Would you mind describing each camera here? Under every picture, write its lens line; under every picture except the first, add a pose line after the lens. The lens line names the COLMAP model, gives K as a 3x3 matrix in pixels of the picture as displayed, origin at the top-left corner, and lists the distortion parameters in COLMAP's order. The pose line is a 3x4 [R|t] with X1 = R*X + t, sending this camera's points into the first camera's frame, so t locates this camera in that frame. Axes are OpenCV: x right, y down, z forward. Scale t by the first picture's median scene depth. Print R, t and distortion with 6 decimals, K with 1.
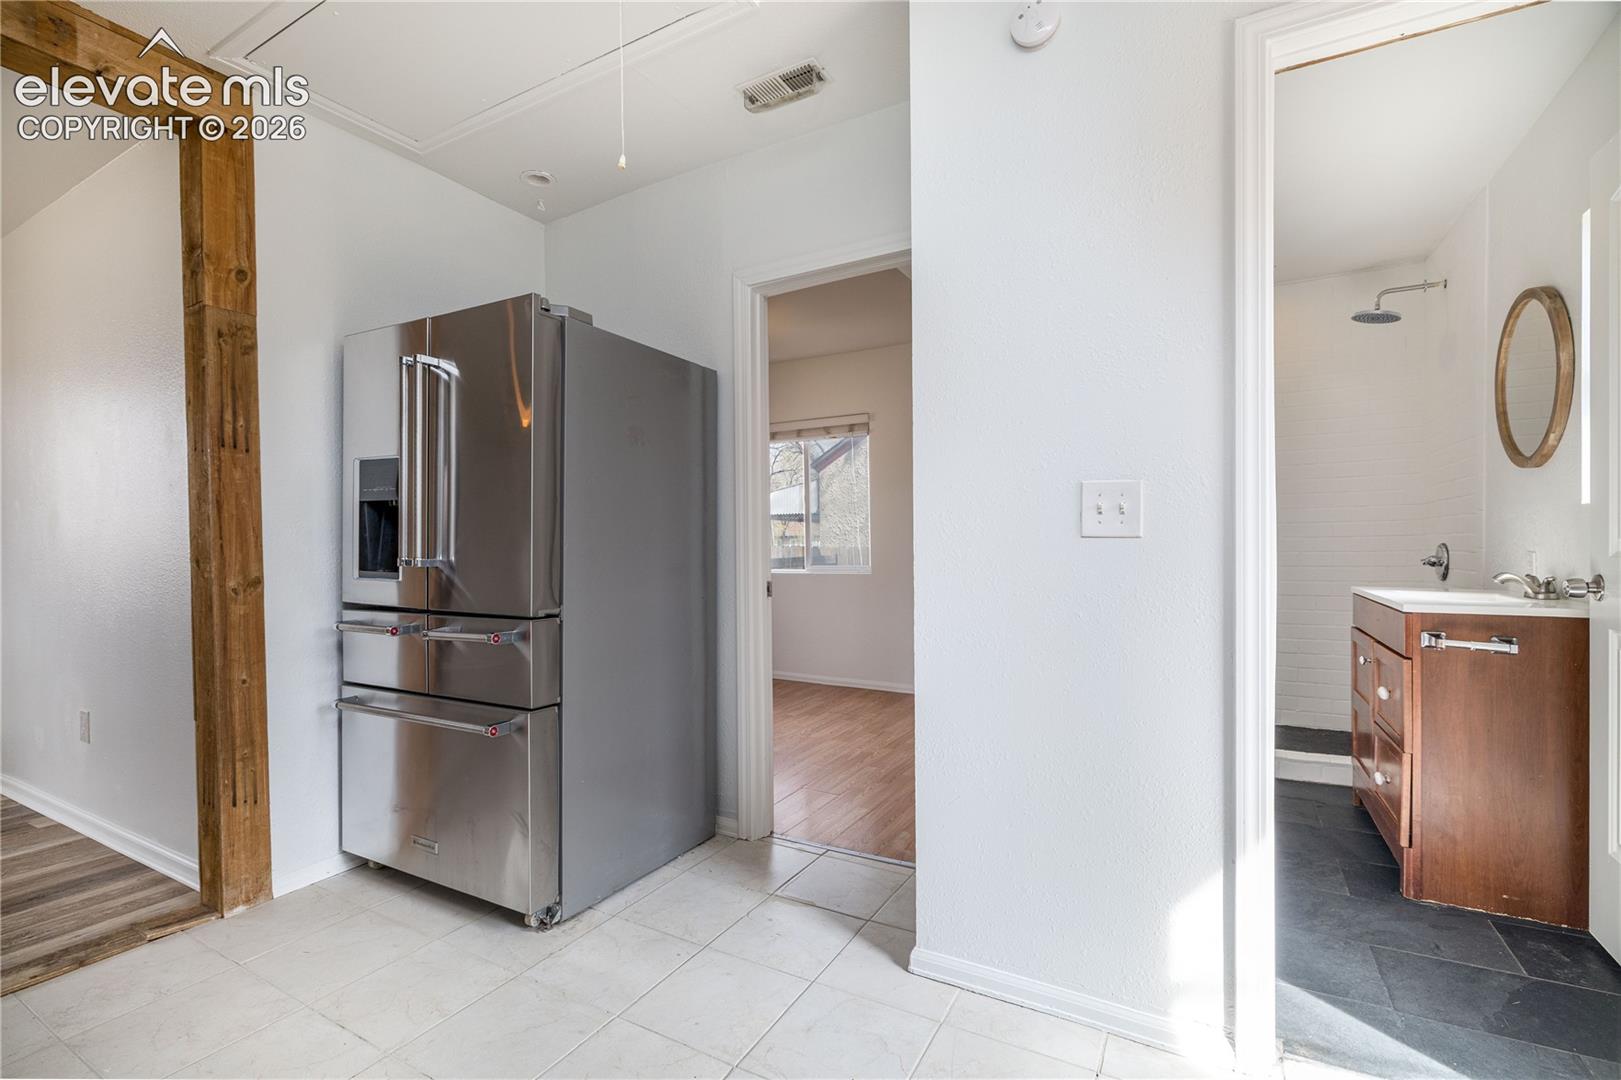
lens RADIAL K [[728.7, 0, 808.5], [0, 728.7, 540.9], [0, 0, 1]] dist [-0.004312, 0.000034]
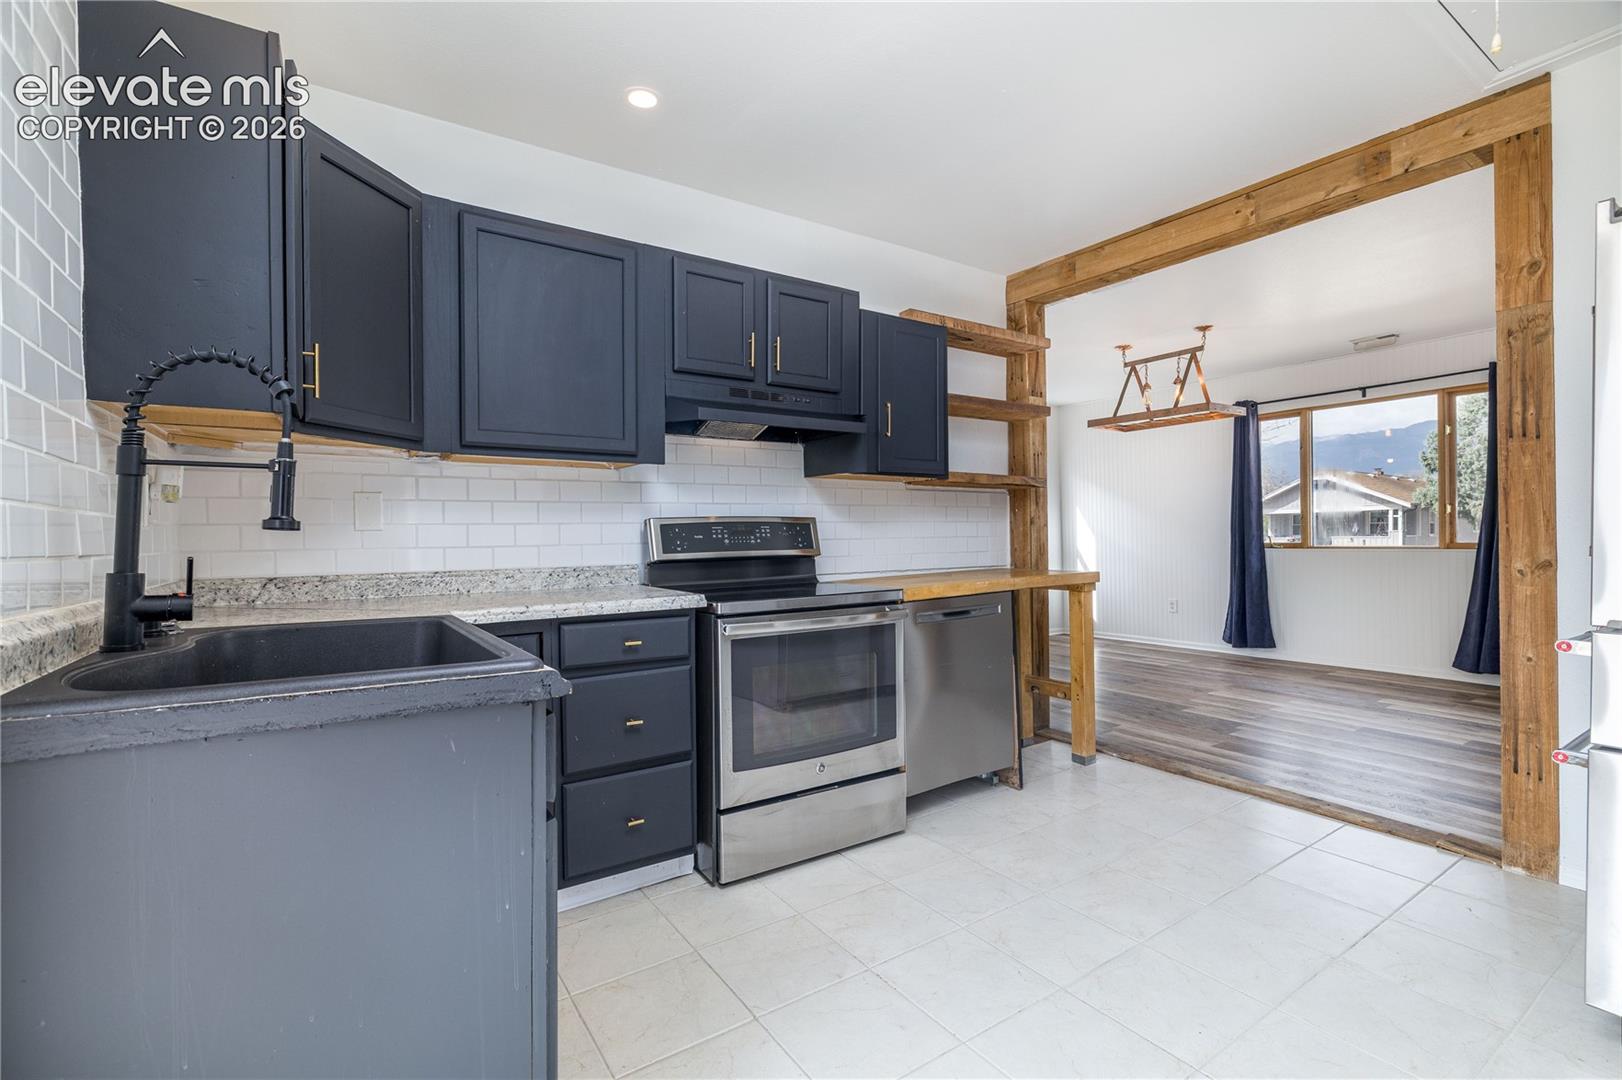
lens RADIAL K [[729.1, 0, 809.0], [0, 729.1, 540.9], [0, 0, 1]] dist [-0.004312, 0.000034]
pose [[-0.447686, 0.016631, -0.894036, 0.617480], [0.016812, 0.999807, 0.010180, -0.004744], [0.894033, -0.010473, -0.447879, 0.542671]]
